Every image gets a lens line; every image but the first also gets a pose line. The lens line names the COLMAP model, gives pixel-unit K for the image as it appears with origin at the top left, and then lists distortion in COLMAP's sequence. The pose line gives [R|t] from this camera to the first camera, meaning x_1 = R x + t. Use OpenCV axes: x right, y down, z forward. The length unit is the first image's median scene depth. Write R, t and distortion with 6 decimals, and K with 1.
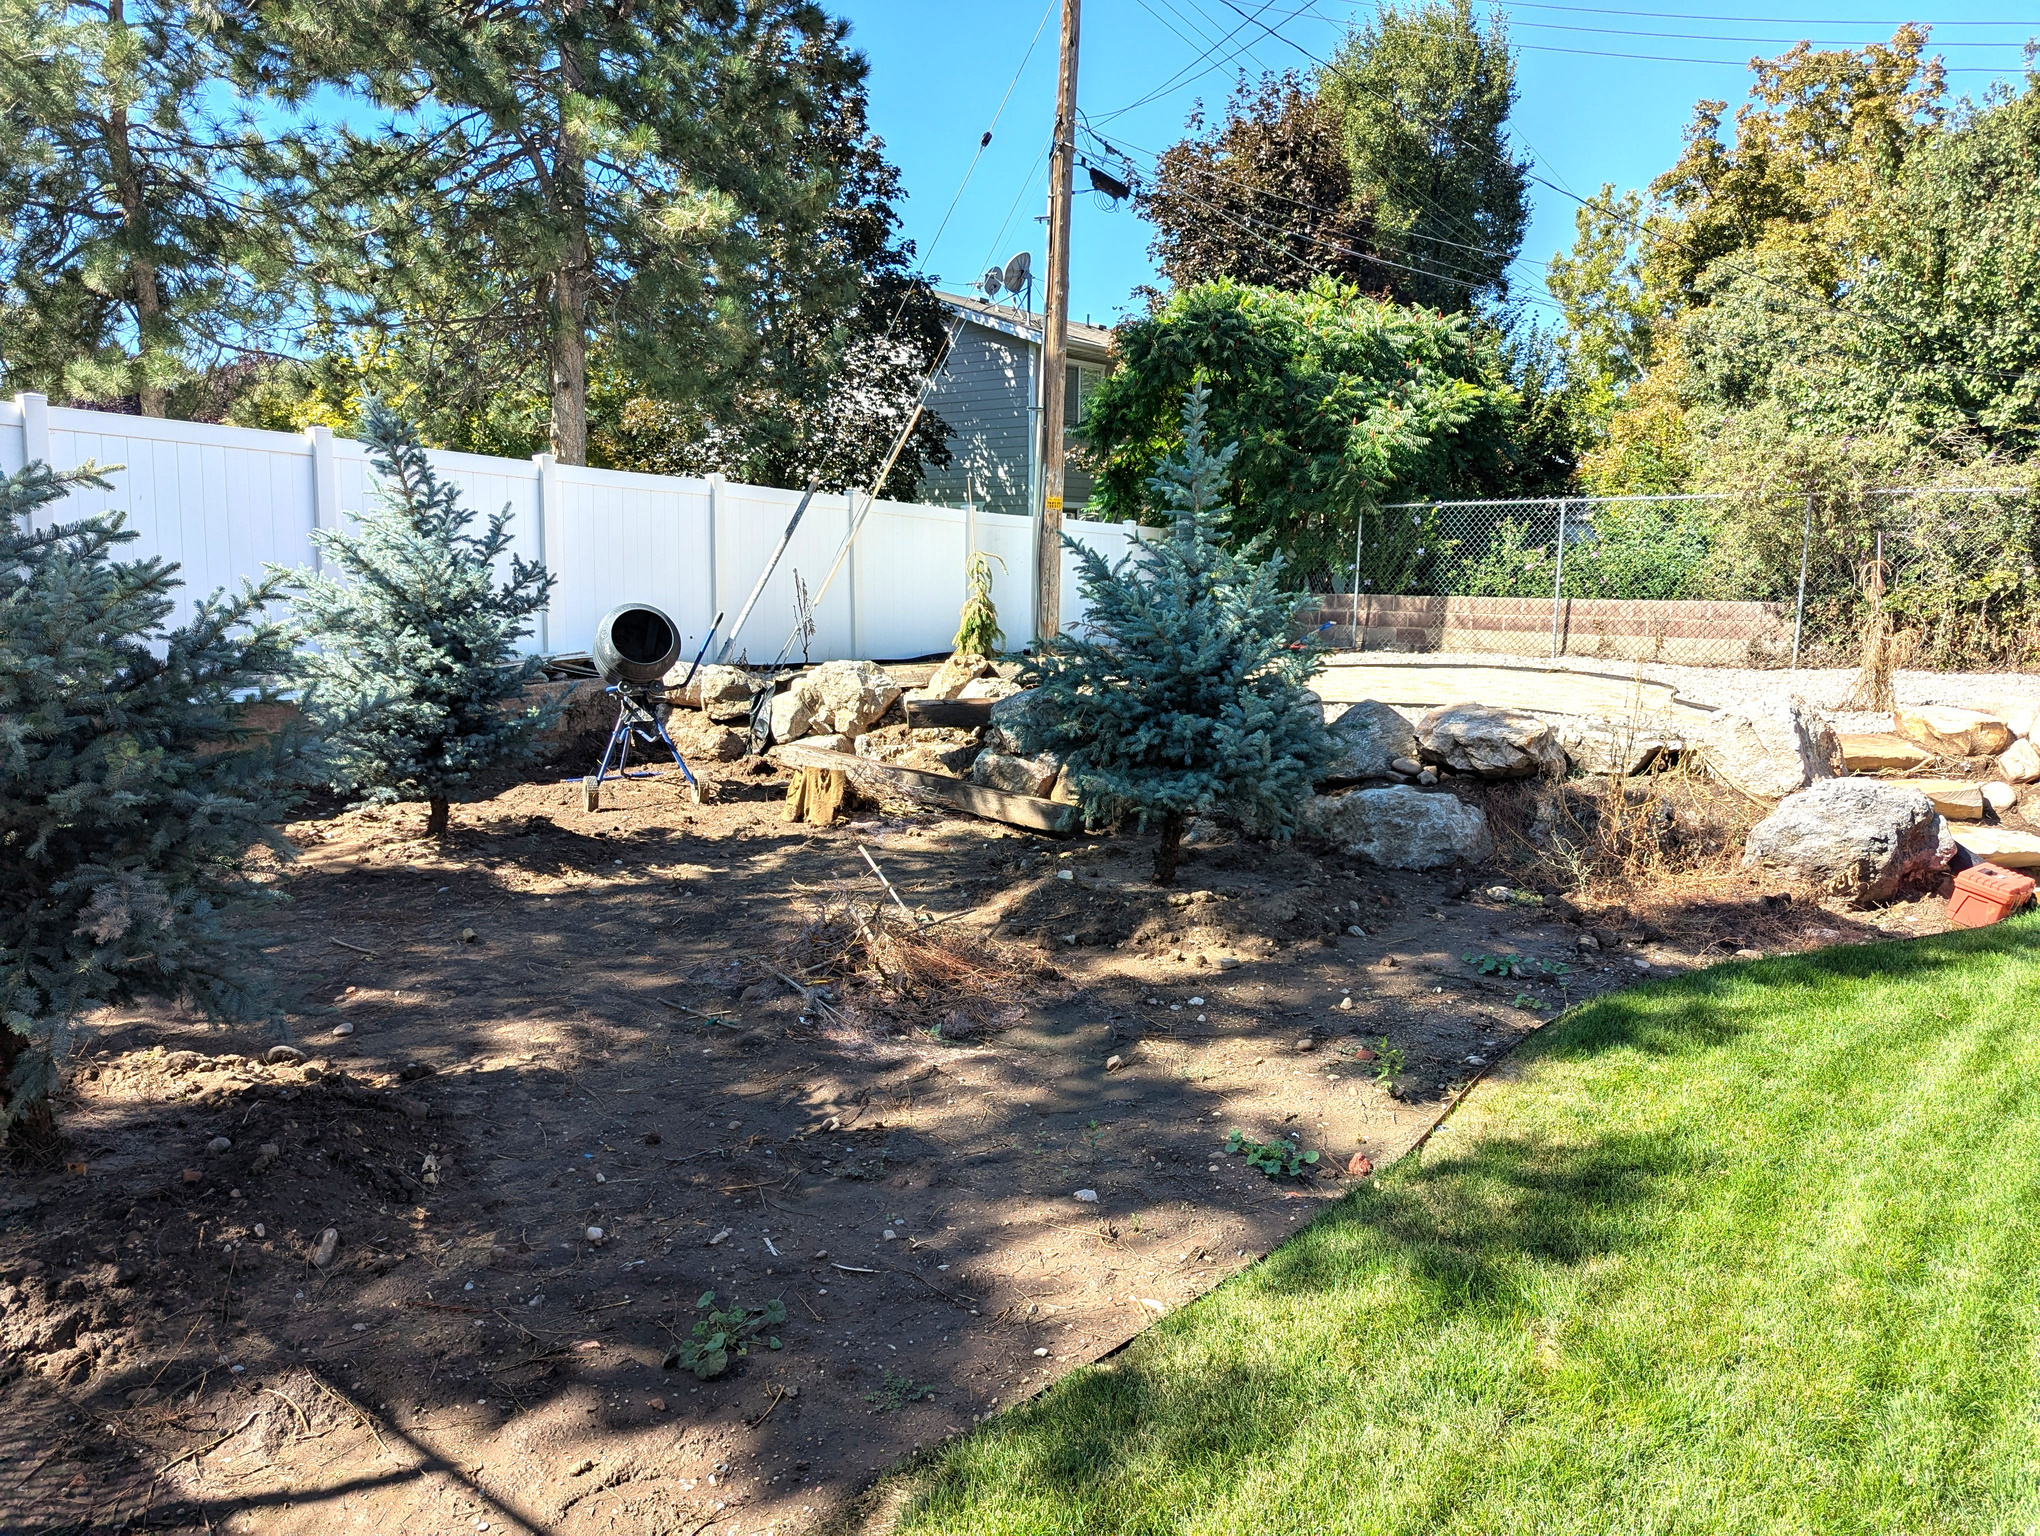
lens RADIAL K [[1474.2, 0, 1010.6], [0, 1474.2, 751.3], [0, 0, 1]] dist [0.082105, -0.083731]
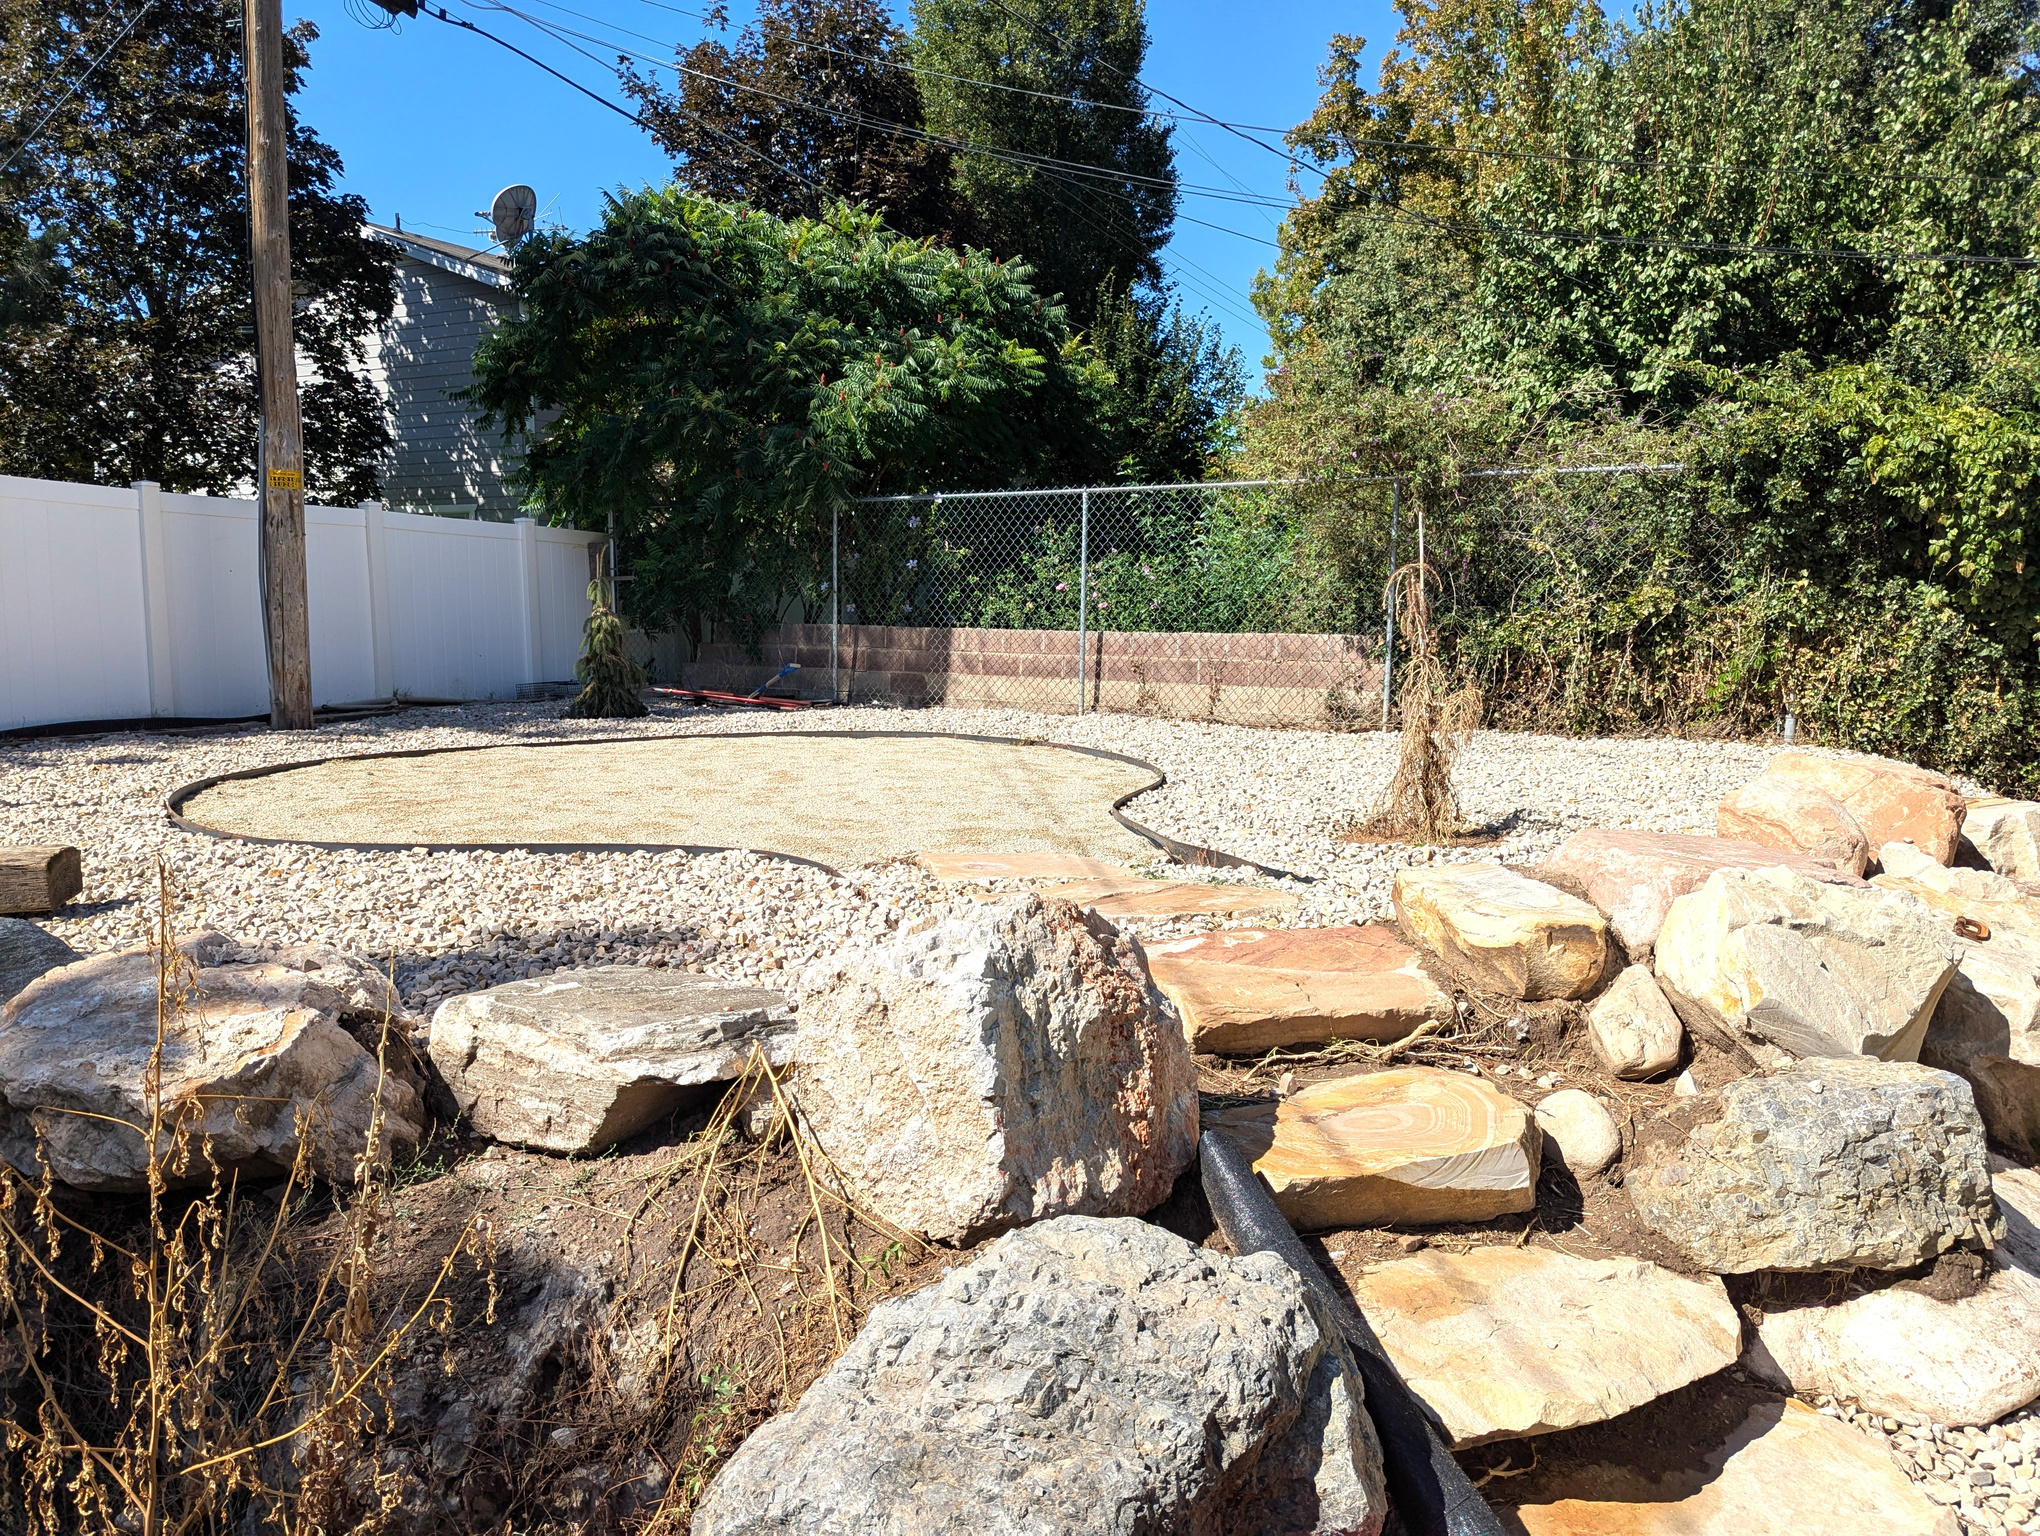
lens RADIAL K [[1466.7, 0, 1011.0], [0, 1466.7, 760.7], [0, 0, 1]] dist [0.078956, -0.091338]
pose [[0.989012, -0.019642, 0.146526, 0.231384], [0.021542, 0.999703, -0.011389, -0.034272], [-0.146258, 0.014420, 0.989141, 0.322986]]
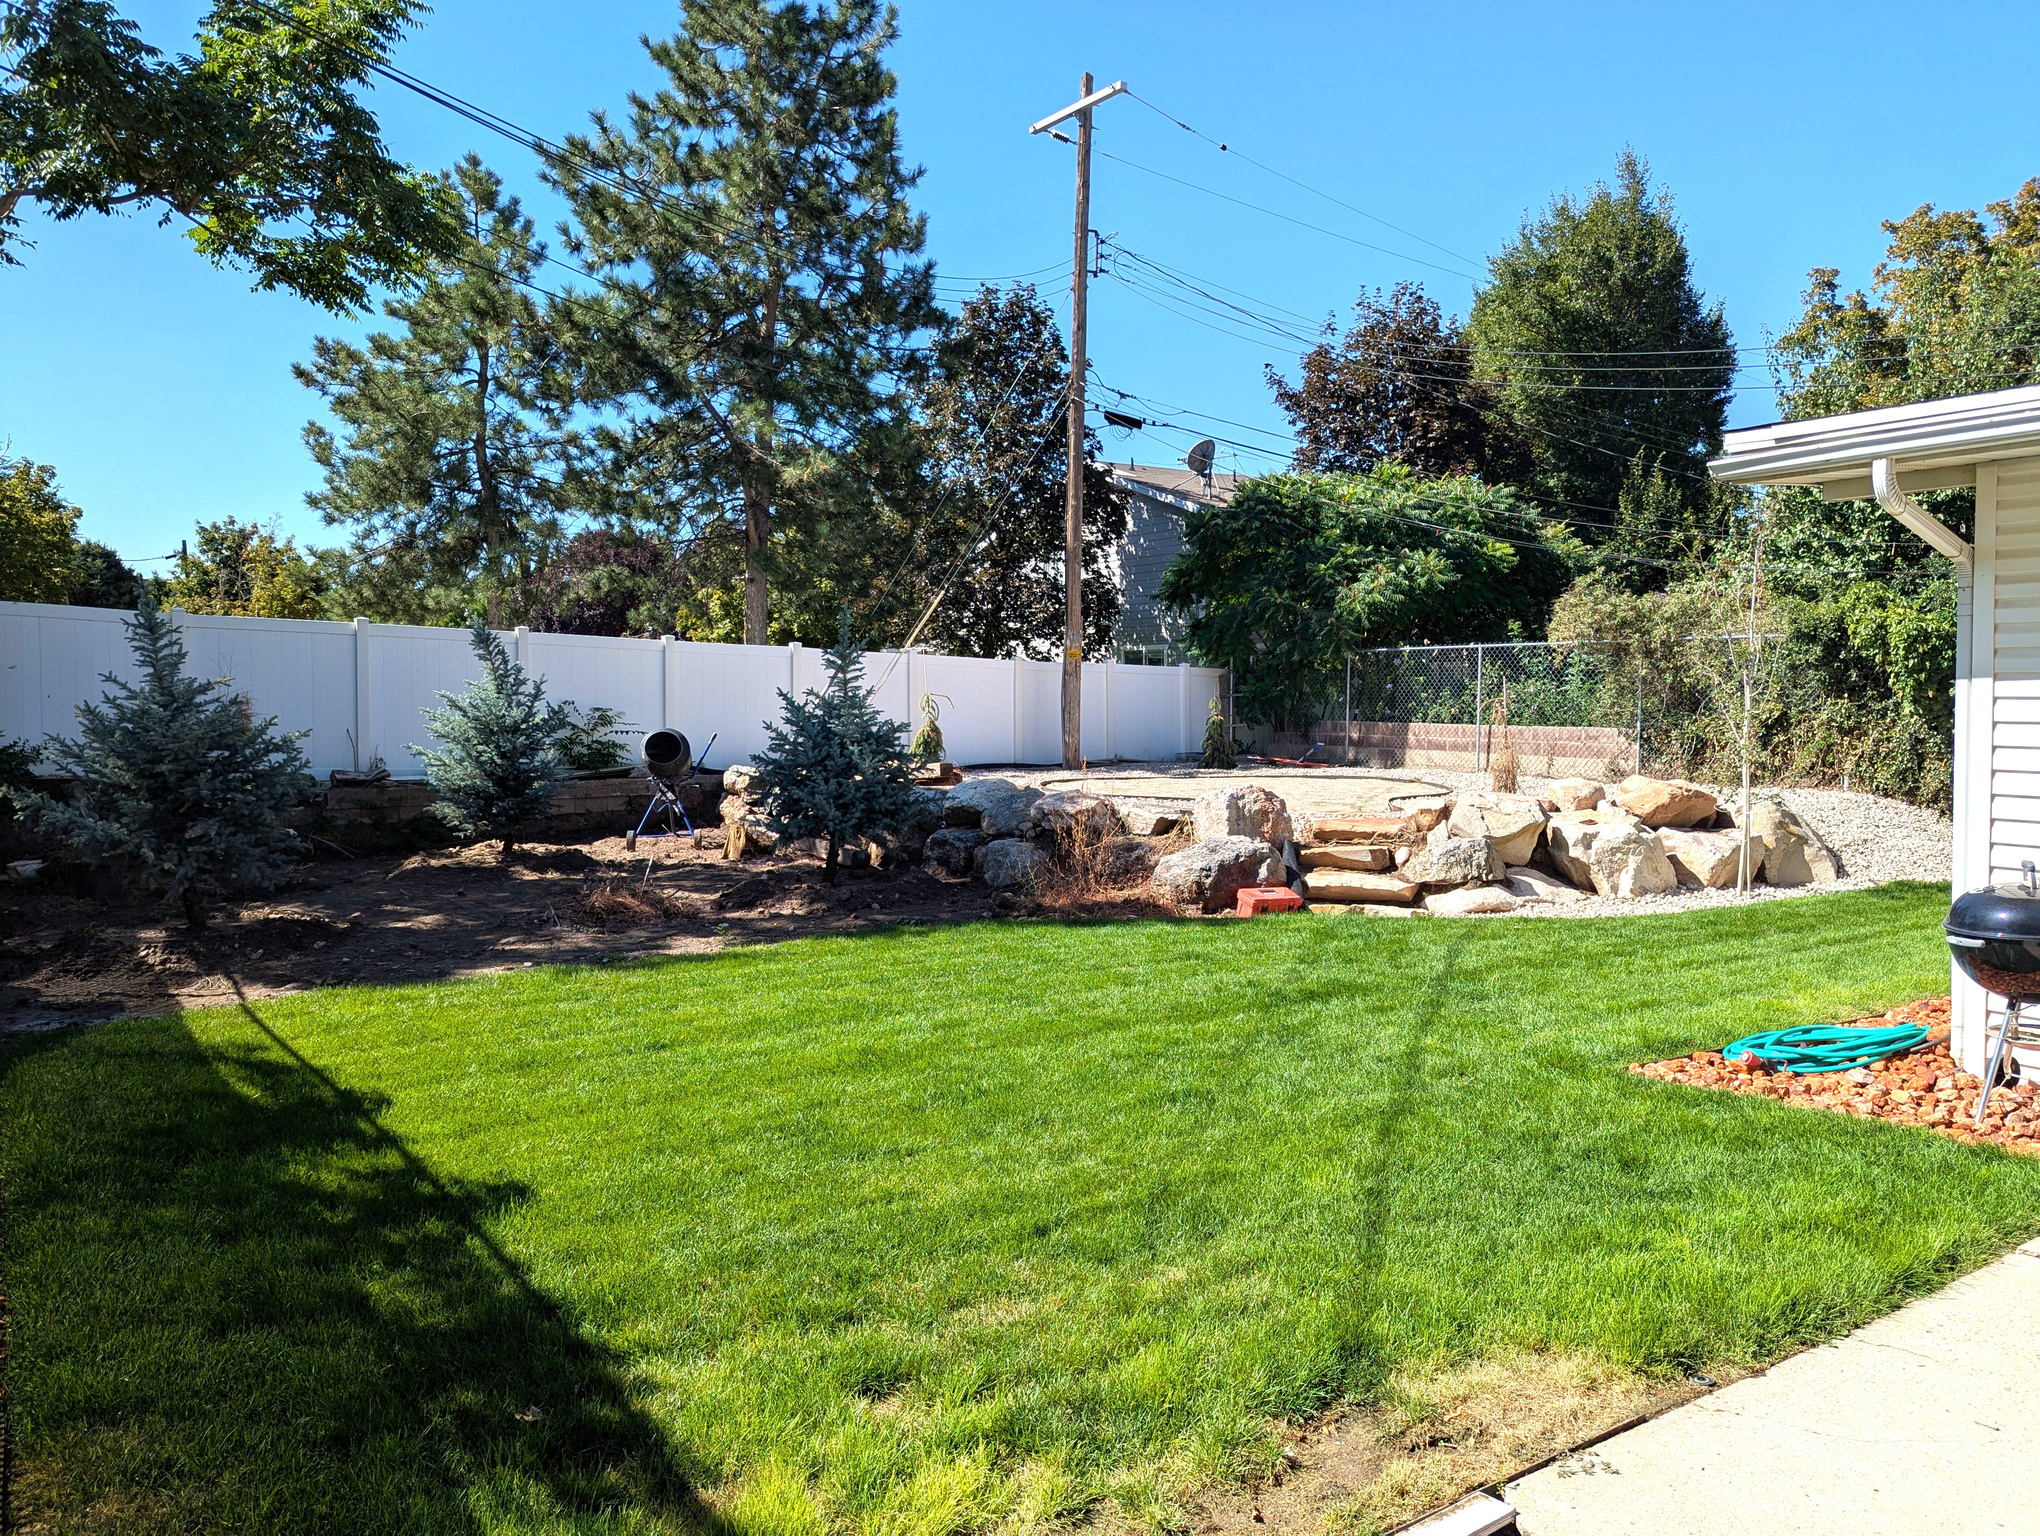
lens RADIAL K [[1466.7, 0, 1011.0], [0, 1466.7, 760.7], [0, 0, 1]] dist [0.078956, -0.091338]
pose [[0.950337, 0.006621, -0.311153, 0.379879], [-0.030873, 0.996848, -0.073081, 0.027703], [0.309688, 0.079057, 0.947546, -0.268691]]
